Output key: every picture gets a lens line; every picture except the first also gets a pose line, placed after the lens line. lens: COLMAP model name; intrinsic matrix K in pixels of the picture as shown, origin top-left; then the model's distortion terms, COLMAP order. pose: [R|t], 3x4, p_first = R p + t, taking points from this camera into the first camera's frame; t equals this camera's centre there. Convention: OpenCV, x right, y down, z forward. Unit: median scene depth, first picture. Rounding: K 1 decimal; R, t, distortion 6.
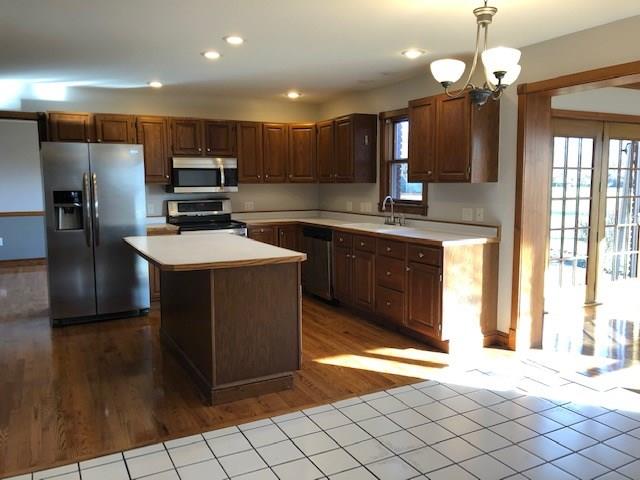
lens RADIAL K [[526.0, 0, 319.1], [0, 526.0, 234.8], [0, 0, 1]] dist [0.019469, -0.005797]
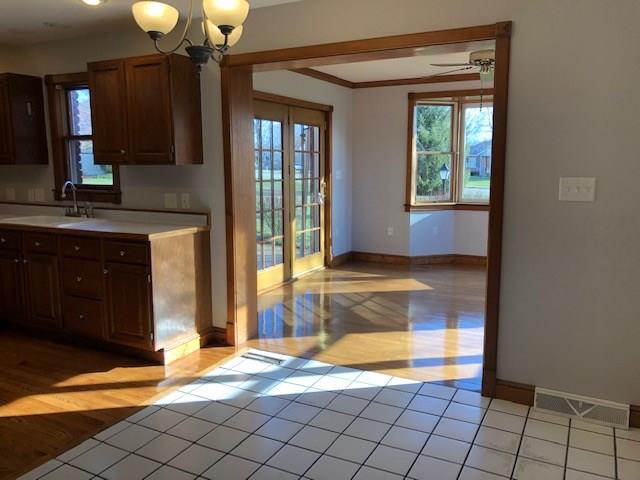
lens RADIAL K [[526.0, 0, 319.1], [0, 526.0, 234.8], [0, 0, 1]] dist [0.019469, -0.005797]
pose [[0.827751, -0.073401, 0.556273, -0.005568], [0.054430, 0.997235, 0.050594, -0.011994], [-0.558449, -0.011601, 0.829458, 0.123144]]
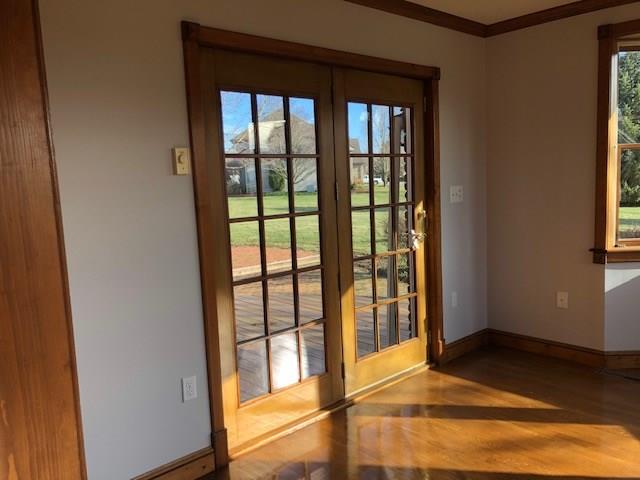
lens RADIAL K [[526.0, 0, 319.1], [0, 526.0, 234.8], [0, 0, 1]] dist [0.019469, -0.005797]
pose [[0.965219, -0.065985, 0.252978, 0.432819], [0.065990, 0.997784, 0.008475, -0.058424], [-0.252977, 0.008514, 0.967435, 0.561490]]
